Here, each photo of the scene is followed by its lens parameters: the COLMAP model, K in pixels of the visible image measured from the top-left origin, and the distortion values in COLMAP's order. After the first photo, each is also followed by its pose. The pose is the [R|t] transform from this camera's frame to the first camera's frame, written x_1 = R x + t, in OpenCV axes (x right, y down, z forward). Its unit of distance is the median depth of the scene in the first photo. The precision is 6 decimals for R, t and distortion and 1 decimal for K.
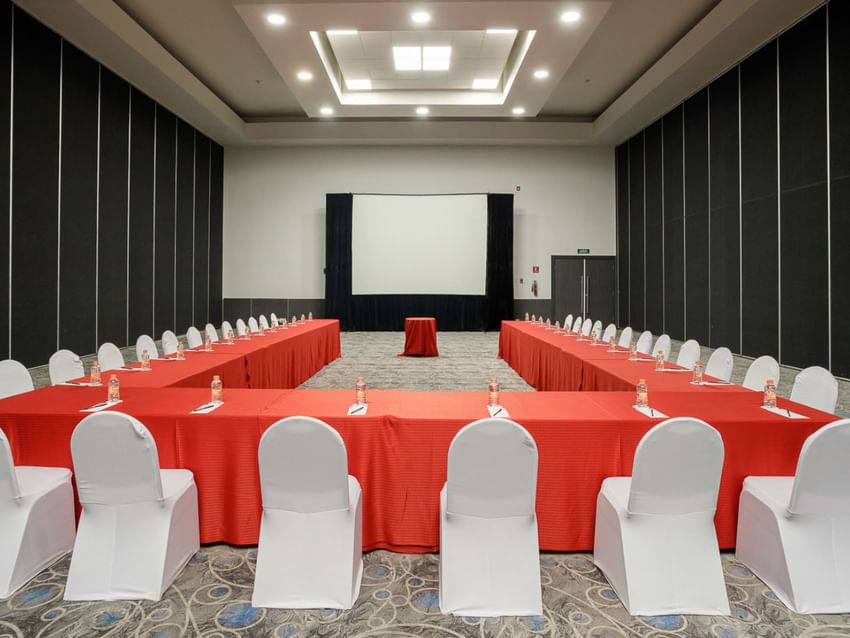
lens RADIAL K [[554.9, 0, 412.1], [0, 554.9, 280.8], [0, 0, 1]] dist [-0.026894, 0.005049]
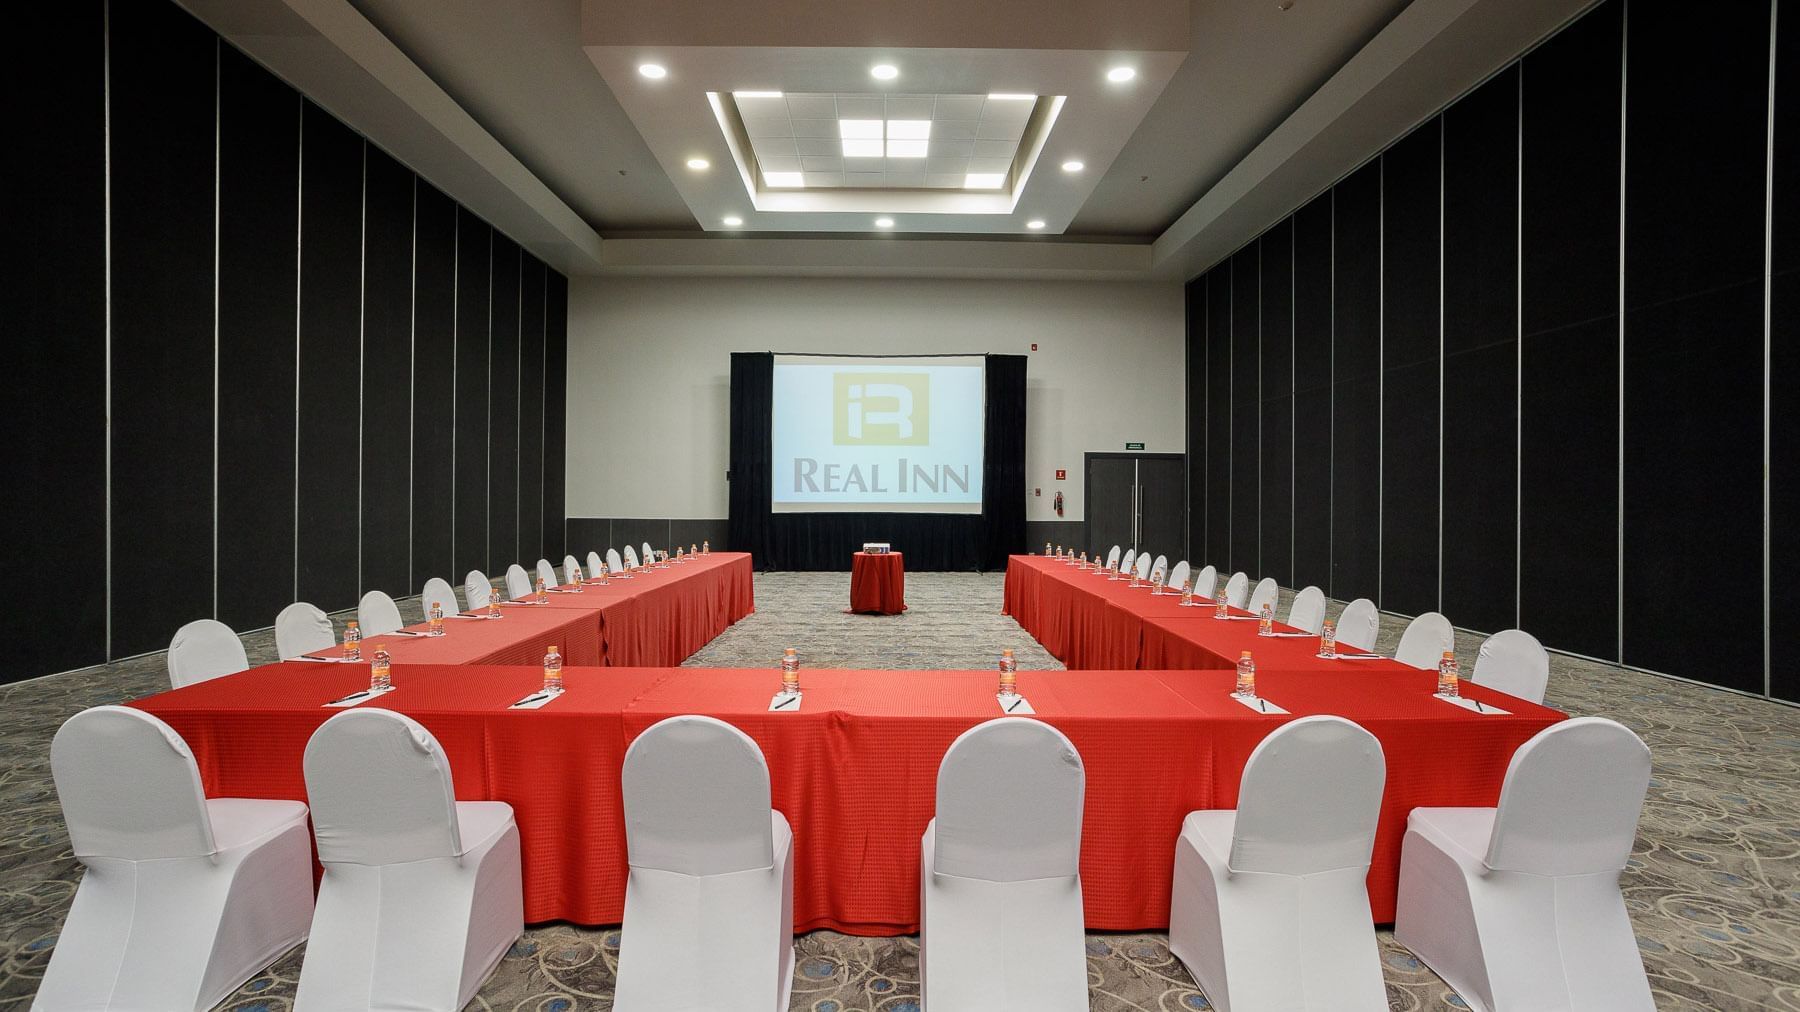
lens RADIAL K [[866.7, 0, 889.7], [0, 866.7, 497.5], [0, 0, 1]] dist [-0.032395, 0.019245]
pose [[0.999571, 0.003638, 0.029051, -0.009109], [-0.003824, 0.999973, 0.006352, 0.000622], [-0.029027, -0.006461, 0.999558, 0.033182]]
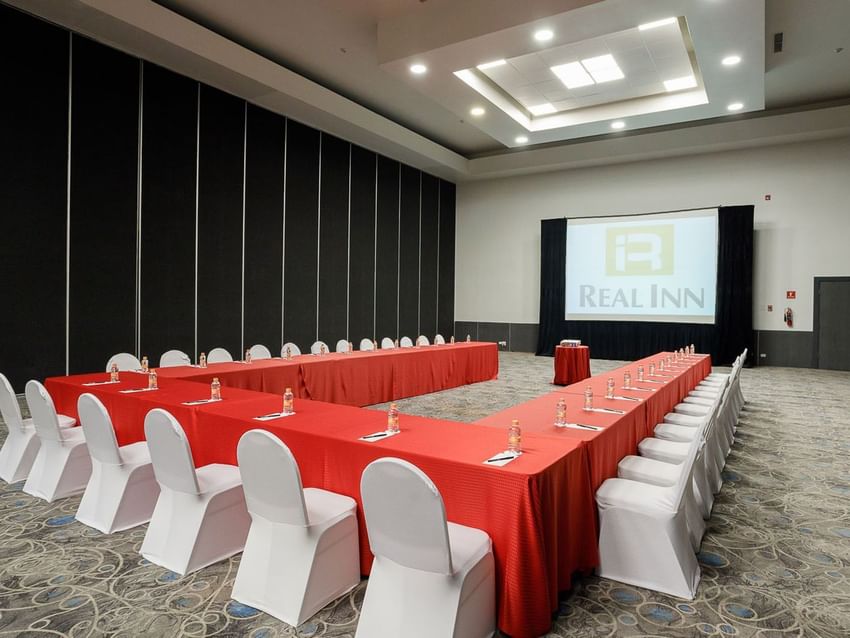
lens RADIAL K [[544.7, 0, 425.0], [0, 544.7, 319.0], [0, 0, 1]] dist [-0.032980, 0.000710]
pose [[0.851726, 0.020374, -0.523592, 0.640376], [-0.008934, 0.999663, 0.024366, 0.003484], [0.523912, -0.016076, 0.851621, 0.134939]]
